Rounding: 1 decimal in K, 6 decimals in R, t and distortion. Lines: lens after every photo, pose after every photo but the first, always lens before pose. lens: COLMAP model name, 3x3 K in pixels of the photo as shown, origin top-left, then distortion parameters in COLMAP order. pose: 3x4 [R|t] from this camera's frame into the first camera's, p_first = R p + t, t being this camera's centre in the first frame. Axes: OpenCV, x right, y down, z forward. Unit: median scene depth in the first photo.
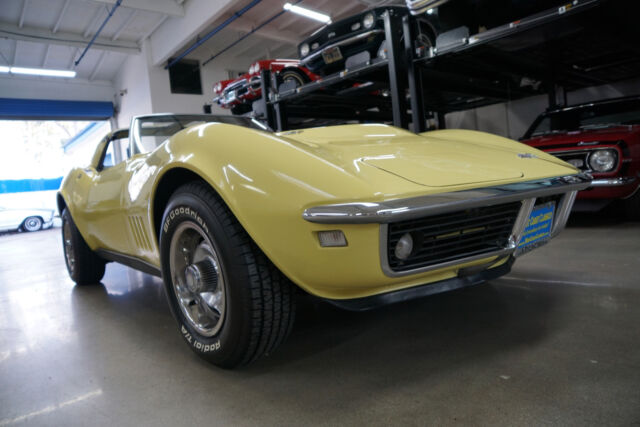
lens RADIAL K [[436.6, 0, 317.3], [0, 436.6, 217.4], [0, 0, 1]] dist [-0.141576, 0.102919]
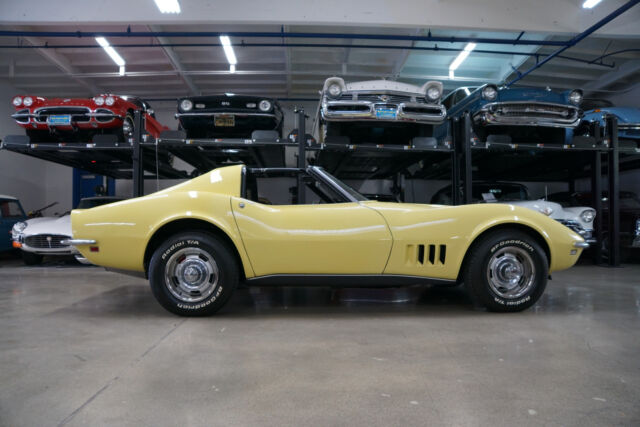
lens RADIAL K [[436.6, 0, 317.3], [0, 436.6, 217.4], [0, 0, 1]] dist [-0.141576, 0.102919]
pose [[0.591399, 0.103831, 0.799666, -0.584419], [0.005774, 0.991105, -0.132958, 0.033777], [-0.806358, 0.083249, 0.585539, 0.101816]]
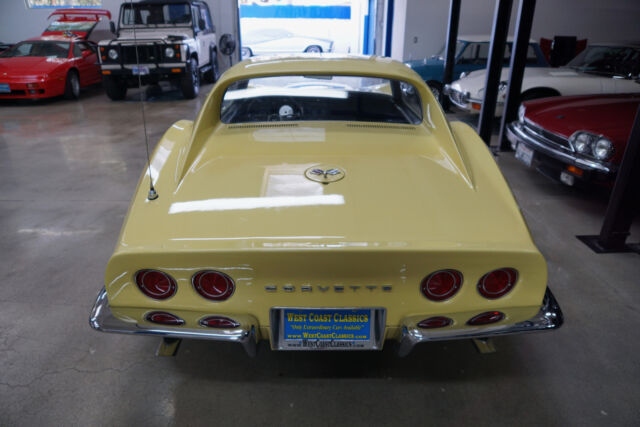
lens RADIAL K [[436.6, 0, 317.3], [0, 436.6, 217.4], [0, 0, 1]] dist [-0.141576, 0.102919]
pose [[0.772415, 0.353960, -0.527339, 0.129569], [-0.129189, 0.900507, 0.415209, -0.142046], [0.621840, -0.252587, 0.741293, 0.194915]]
